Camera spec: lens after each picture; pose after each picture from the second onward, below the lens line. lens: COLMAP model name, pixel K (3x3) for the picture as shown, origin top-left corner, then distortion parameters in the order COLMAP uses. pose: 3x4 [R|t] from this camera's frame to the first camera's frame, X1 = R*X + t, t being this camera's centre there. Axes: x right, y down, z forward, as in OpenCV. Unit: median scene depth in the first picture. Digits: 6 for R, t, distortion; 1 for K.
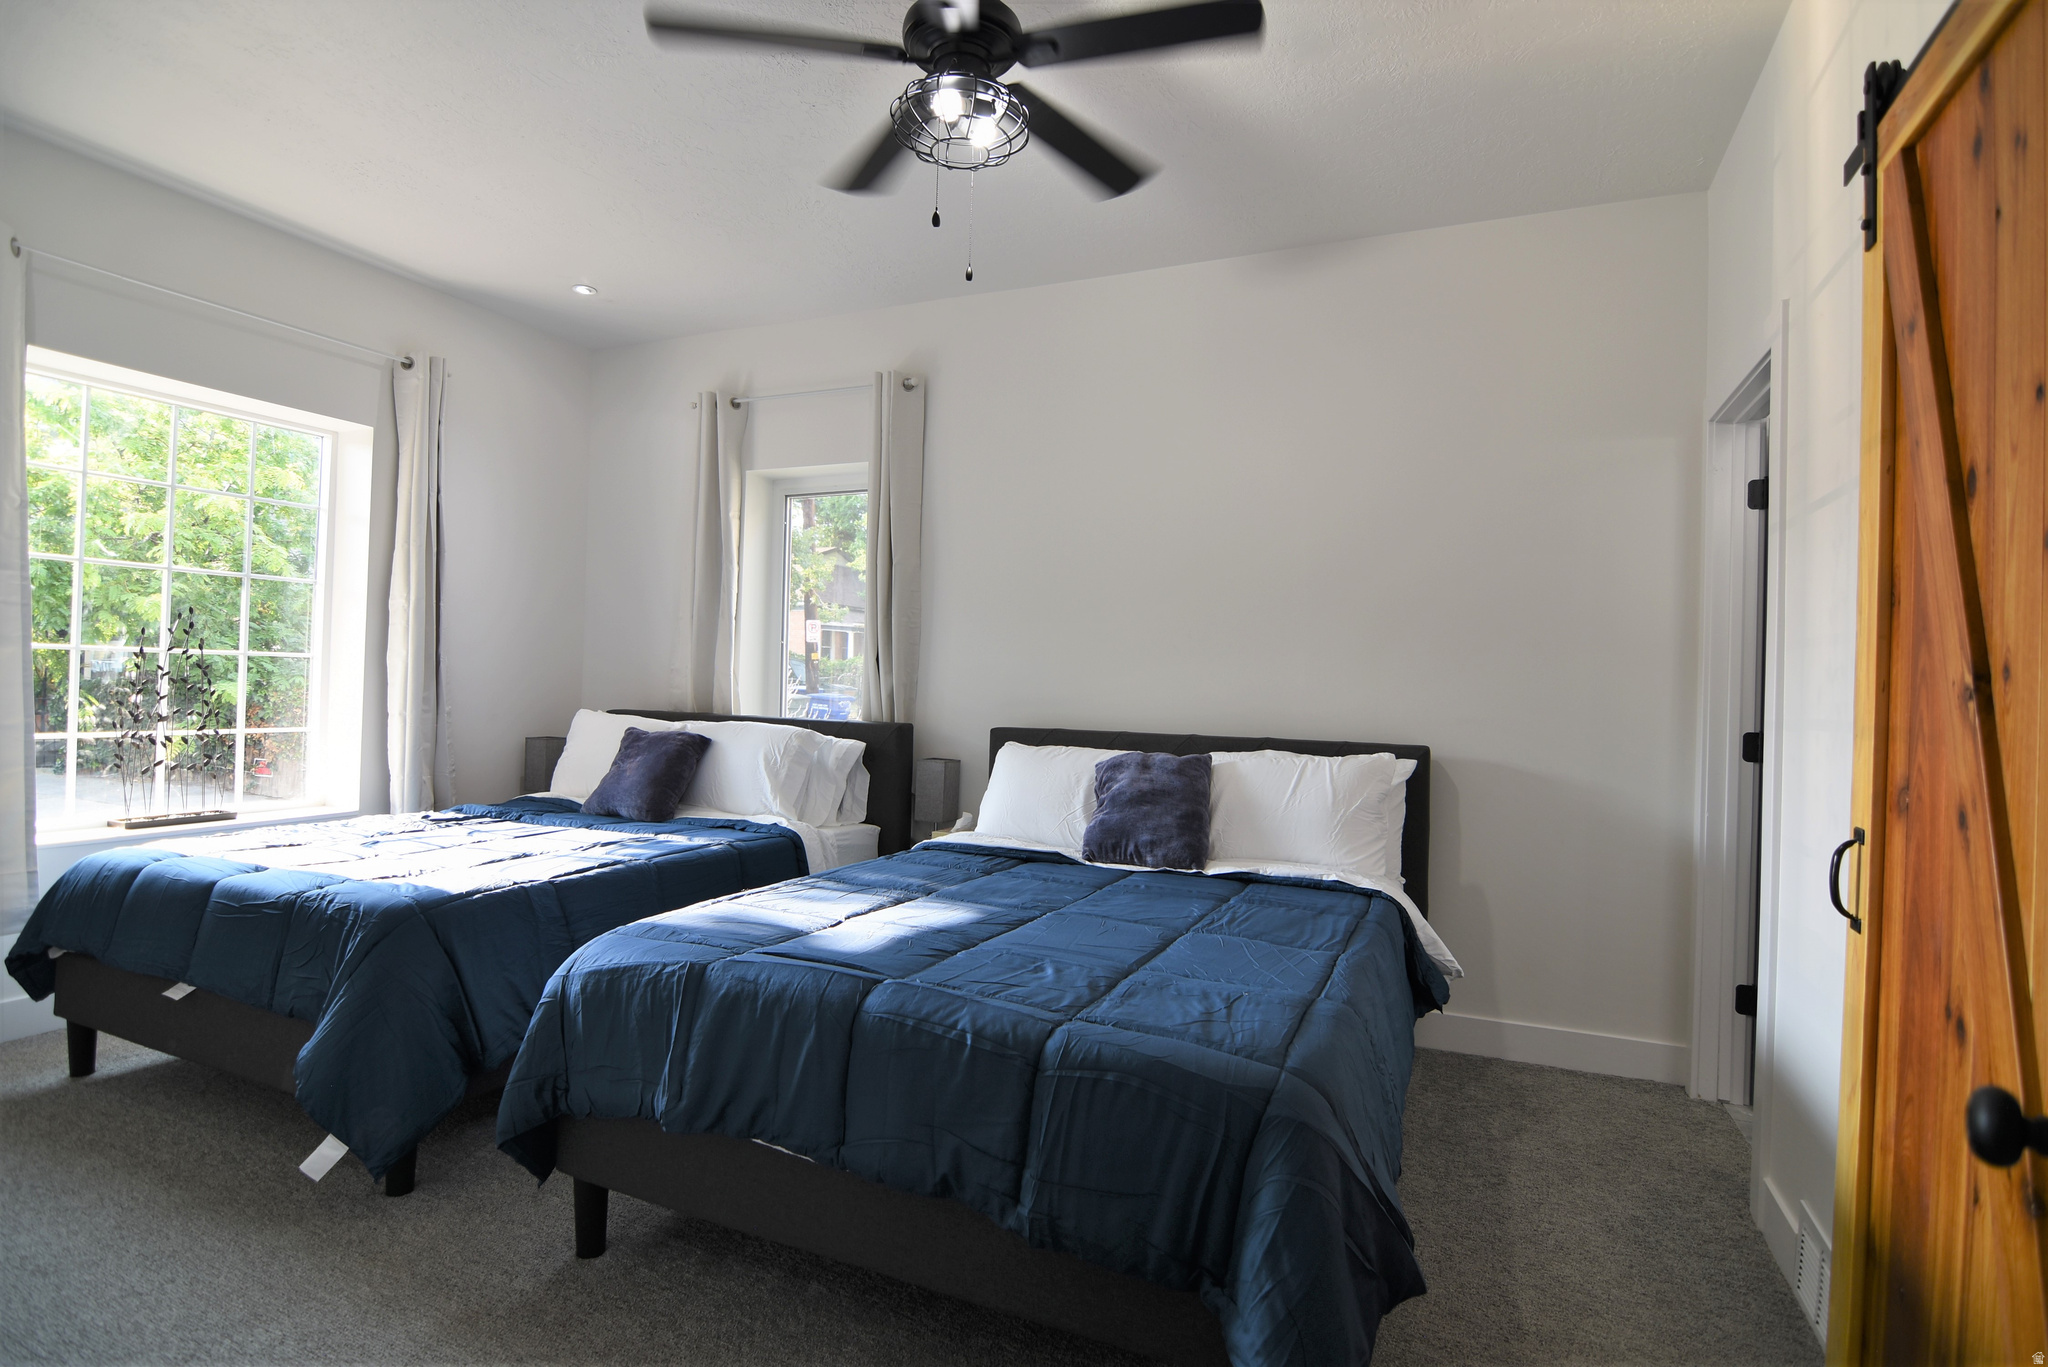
lens RADIAL K [[991.9, 0, 1033.7], [0, 991.9, 672.6], [0, 0, 1]] dist [-0.004028, -0.013176]
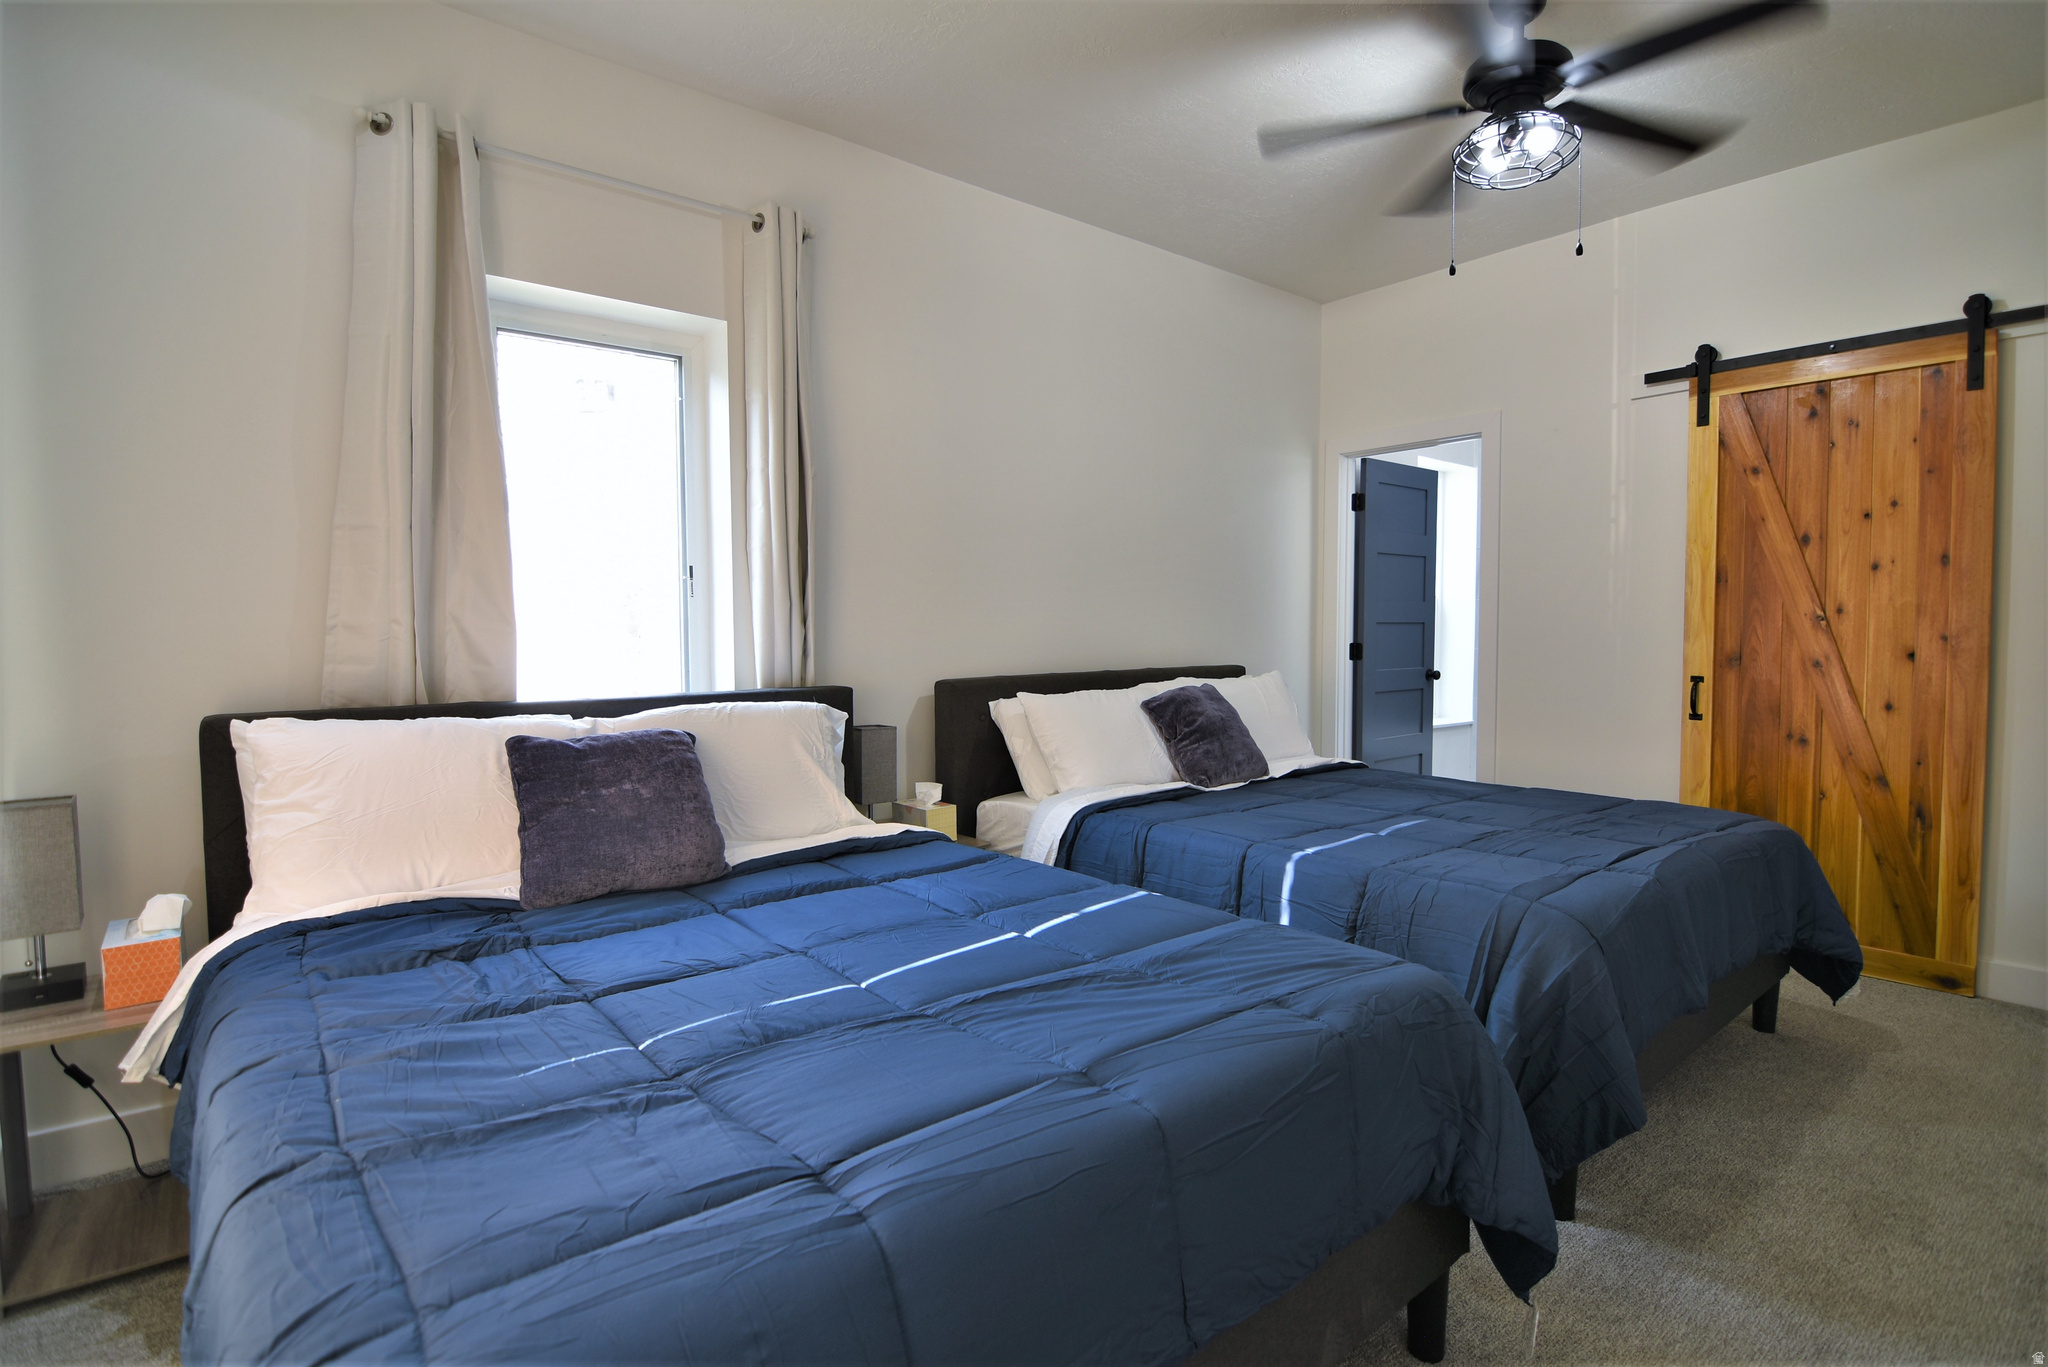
lens RADIAL K [[991.9, 0, 1033.7], [0, 991.9, 672.6], [0, 0, 1]] dist [-0.004028, -0.013176]
pose [[0.452843, -0.072777, 0.888615, -0.850024], [0.009759, 0.997008, 0.076680, -0.019213], [-0.891537, -0.026052, 0.452198, 0.566169]]
